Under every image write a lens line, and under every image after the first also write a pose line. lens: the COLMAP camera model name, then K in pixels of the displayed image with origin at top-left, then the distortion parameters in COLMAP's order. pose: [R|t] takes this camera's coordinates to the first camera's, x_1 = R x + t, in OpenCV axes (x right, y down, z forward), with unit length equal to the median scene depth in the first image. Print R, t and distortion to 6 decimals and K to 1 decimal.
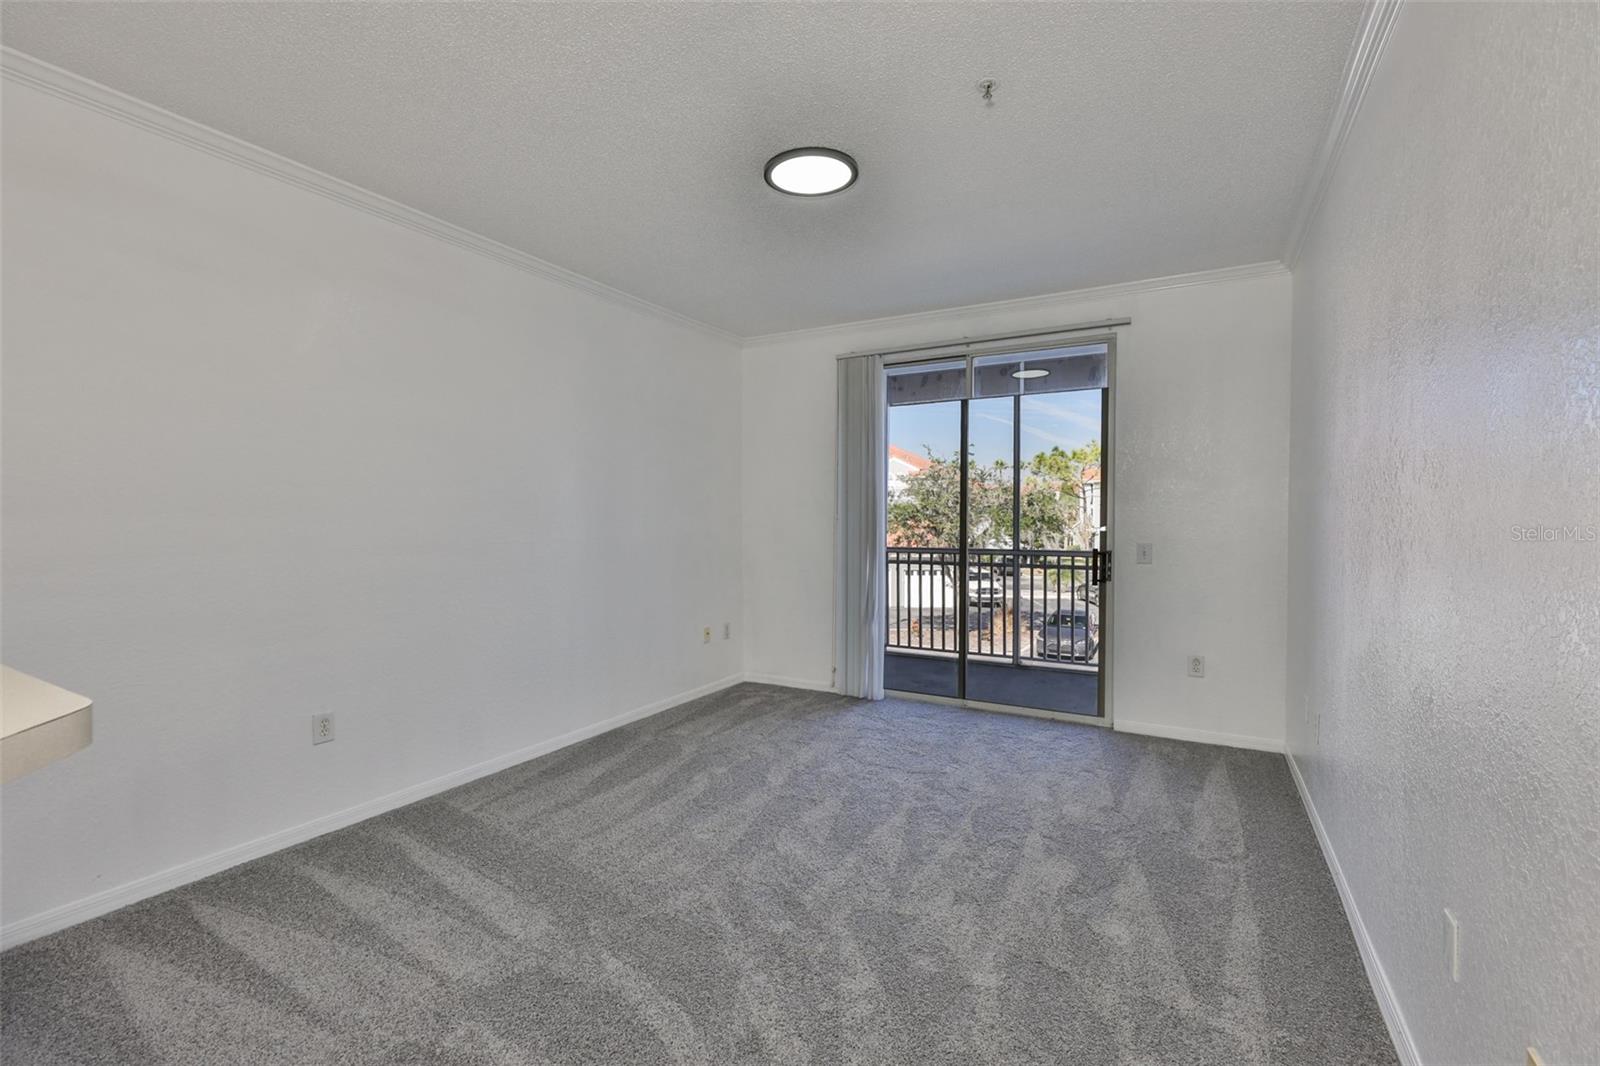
lens RADIAL K [[705.2, 0, 809.6], [0, 705.2, 524.6], [0, 0, 1]] dist [-0.001318, 0.000182]
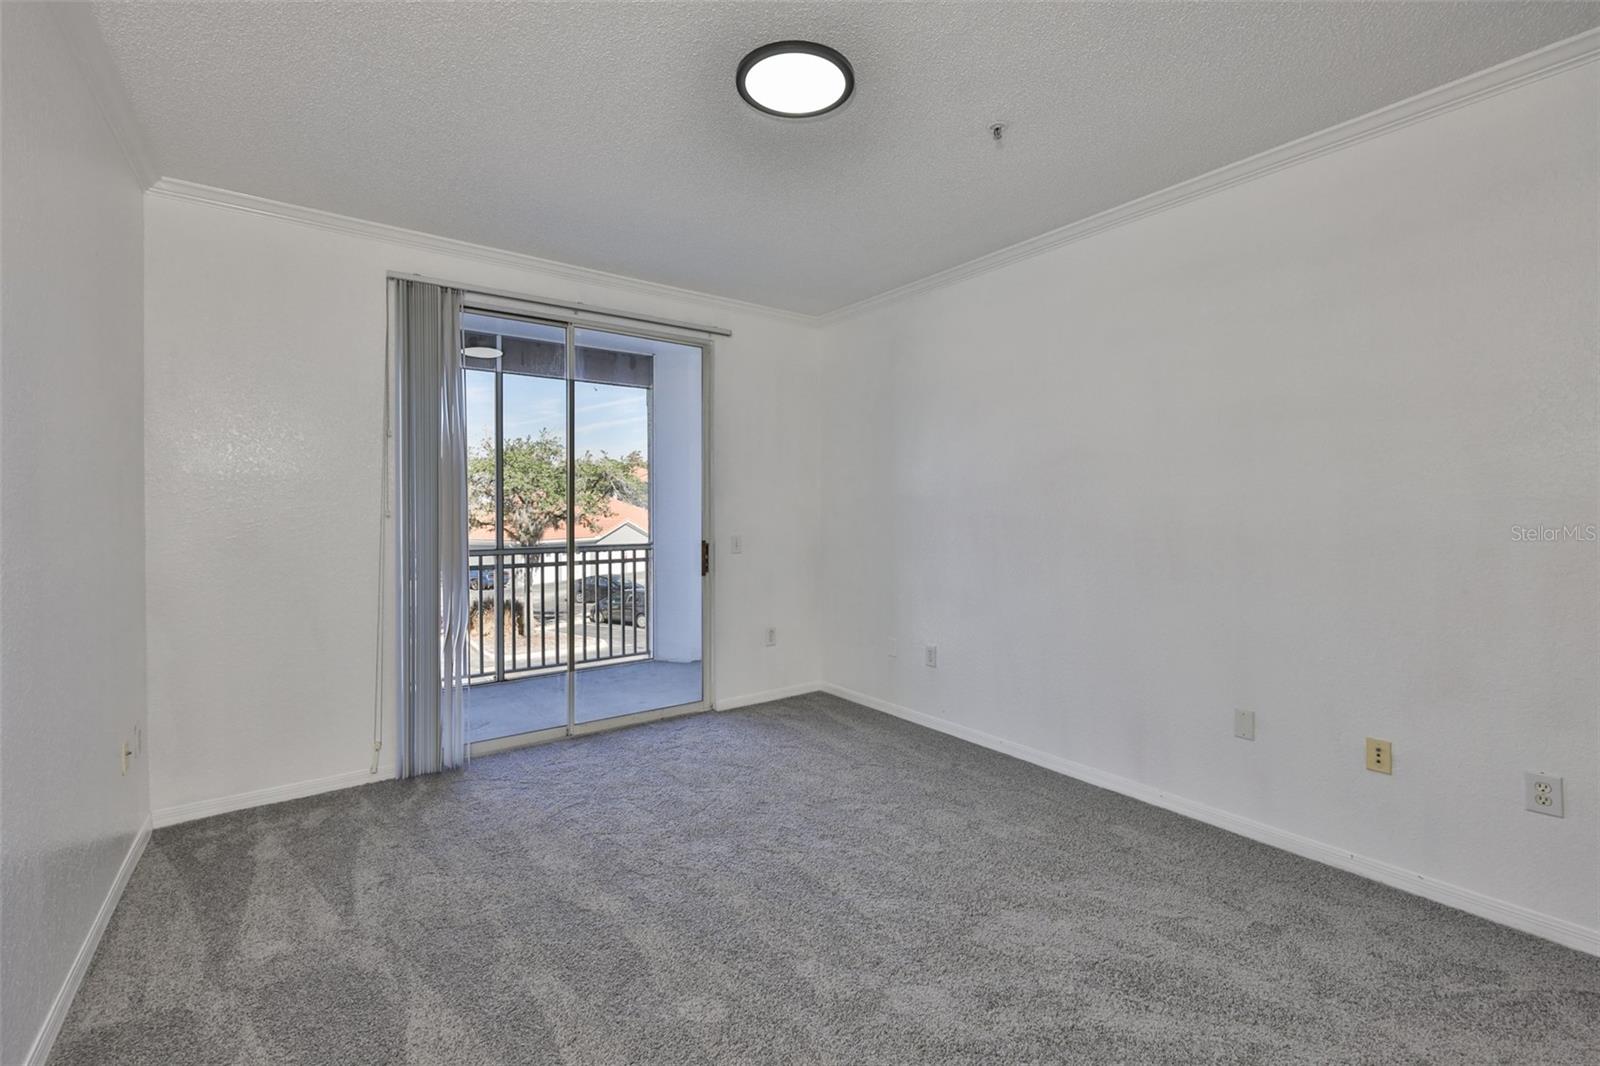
lens RADIAL K [[683.0, 0, 799.3], [0, 683.0, 507.6], [0, 0, 1]] dist [0.000759, 0.000437]
pose [[0.421127, -0.004275, 0.906992, -0.446830], [0.013456, 0.999908, -0.001534, -0.013724], [-0.906902, 0.012850, 0.421146, 0.434587]]
